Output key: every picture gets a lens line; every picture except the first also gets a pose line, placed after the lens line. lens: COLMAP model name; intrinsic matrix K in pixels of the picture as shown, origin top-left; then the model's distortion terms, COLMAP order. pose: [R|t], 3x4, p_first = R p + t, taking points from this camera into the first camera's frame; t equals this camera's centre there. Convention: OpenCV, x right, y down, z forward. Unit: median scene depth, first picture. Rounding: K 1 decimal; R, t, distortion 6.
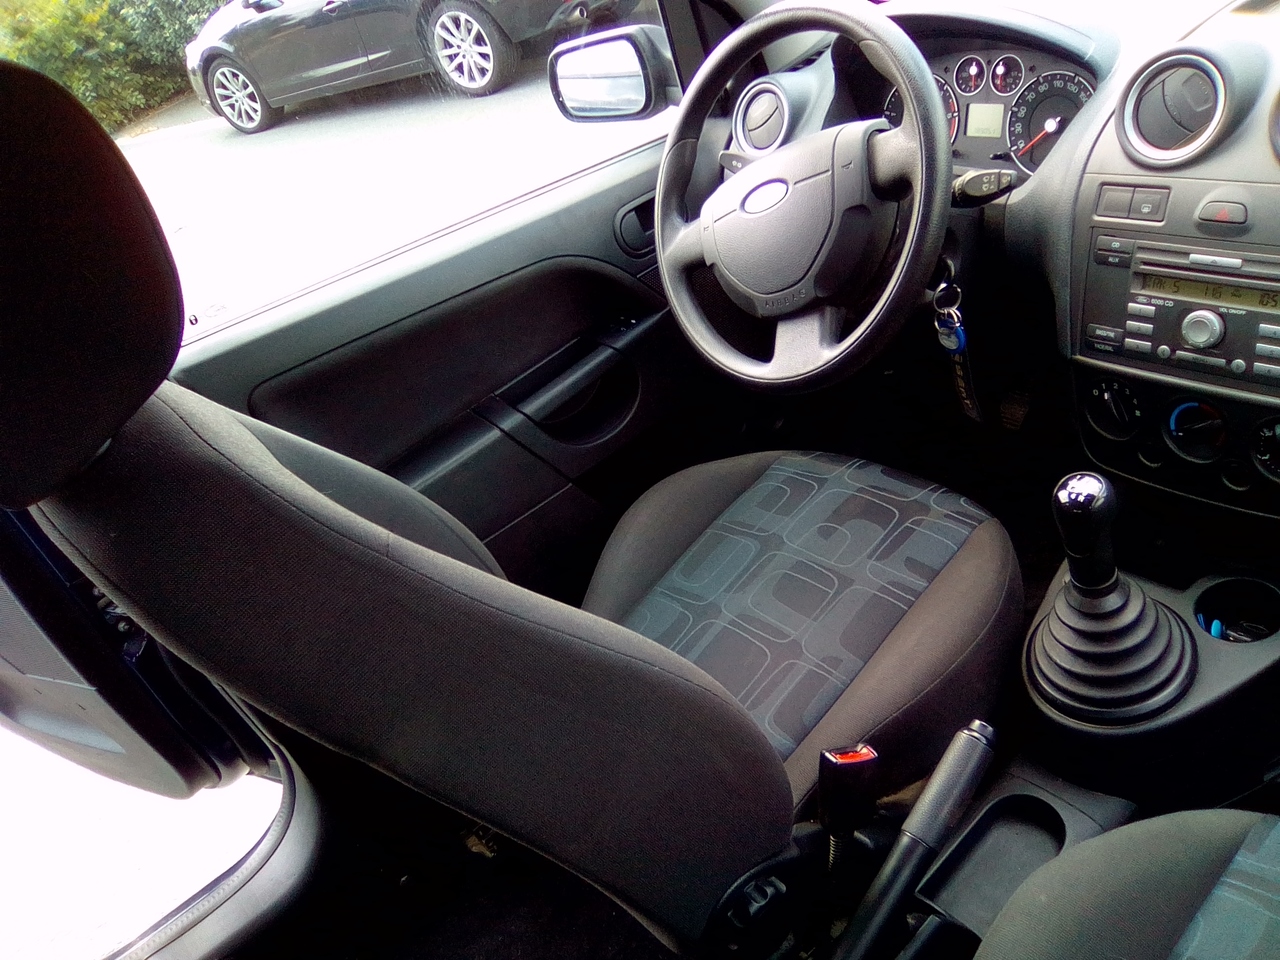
lens RADIAL K [[1013.8, 0, 670.5], [0, 1013.8, 480.3], [0, 0, 1]] dist [-0.036229, -0.002477]
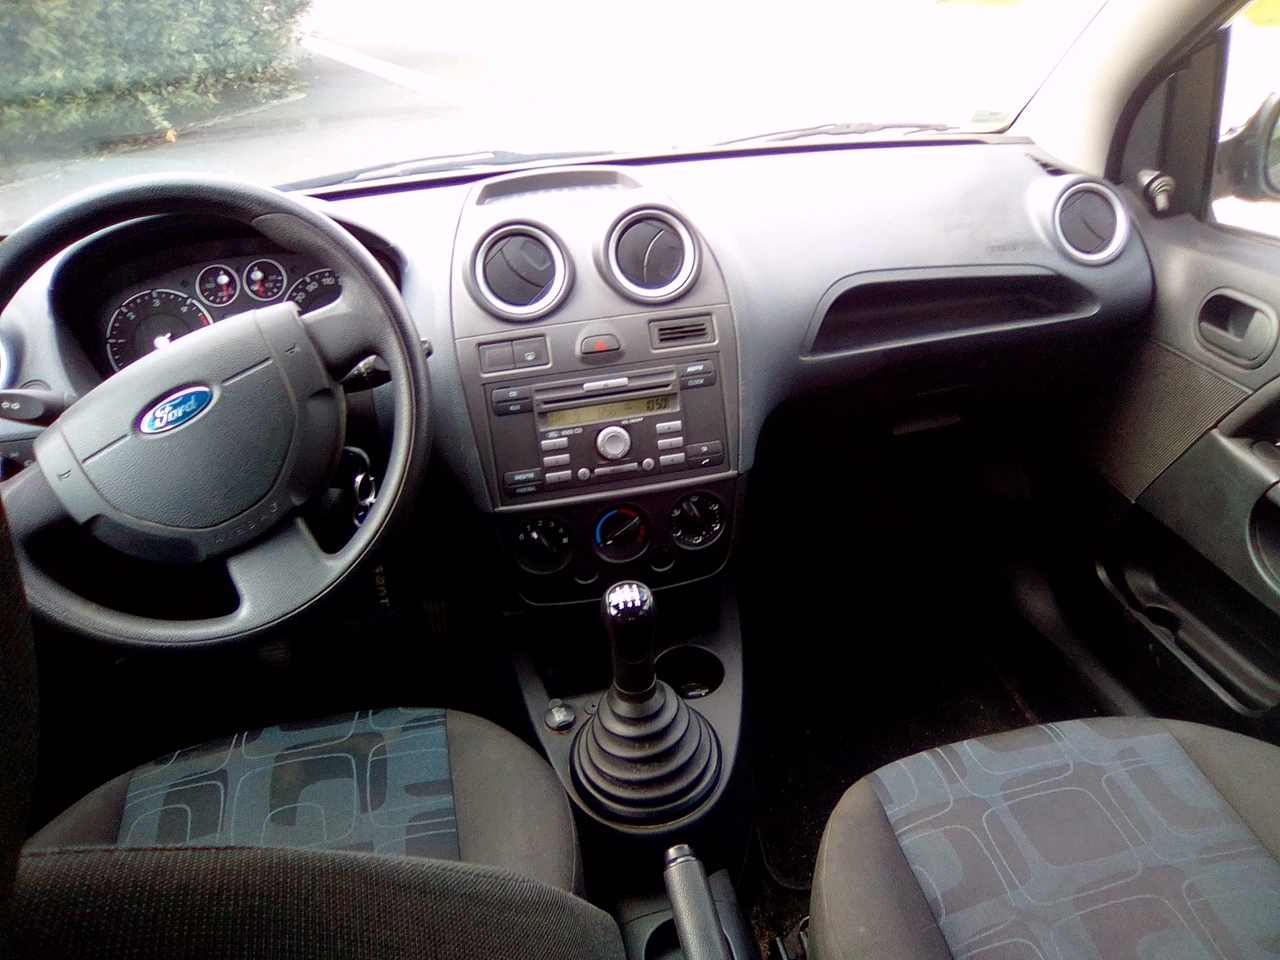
lens RADIAL K [[1013.8, 0, 670.5], [0, 1013.8, 480.3], [0, 0, 1]] dist [-0.036229, -0.002477]
pose [[0.481061, -0.199062, 0.853788, -0.408487], [0.425142, 0.904674, -0.028617, -0.047649], [-0.766704, 0.376748, 0.519833, 0.336563]]
